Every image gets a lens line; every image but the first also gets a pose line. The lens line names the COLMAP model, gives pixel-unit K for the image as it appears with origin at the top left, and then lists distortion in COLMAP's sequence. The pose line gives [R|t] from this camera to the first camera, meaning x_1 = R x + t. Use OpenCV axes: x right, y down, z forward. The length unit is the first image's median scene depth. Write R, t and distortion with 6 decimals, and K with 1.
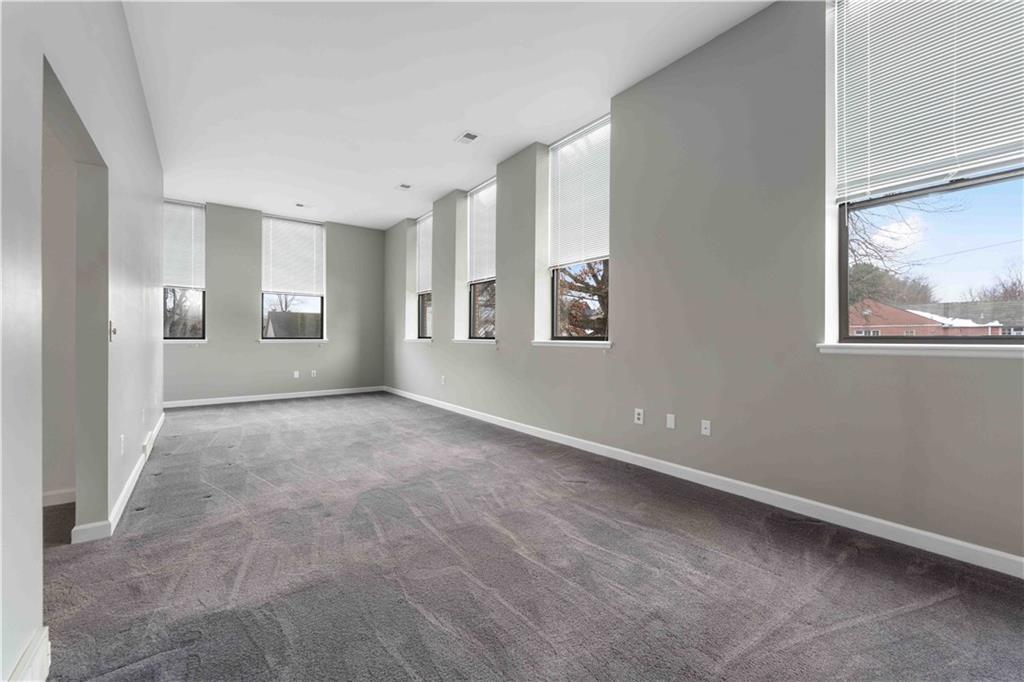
lens RADIAL K [[411.8, 0, 512.0], [0, 411.8, 341.0], [0, 0, 1]] dist [0.000005, 0.000058]
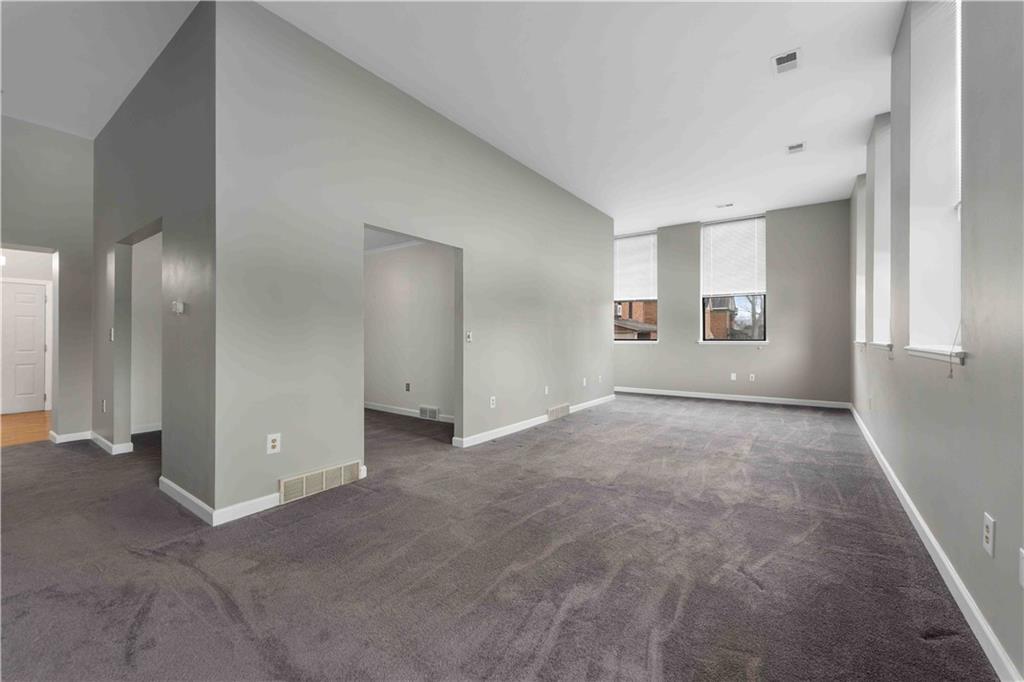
lens RADIAL K [[415.4, 0, 511.9], [0, 415.4, 336.5], [0, 0, 1]] dist [-0.001634, -0.000080]
pose [[0.300160, -0.005093, -0.953875, 0.517552], [-0.008361, 0.999933, -0.007970, -0.004819], [0.953852, 0.010368, 0.300098, 0.390064]]
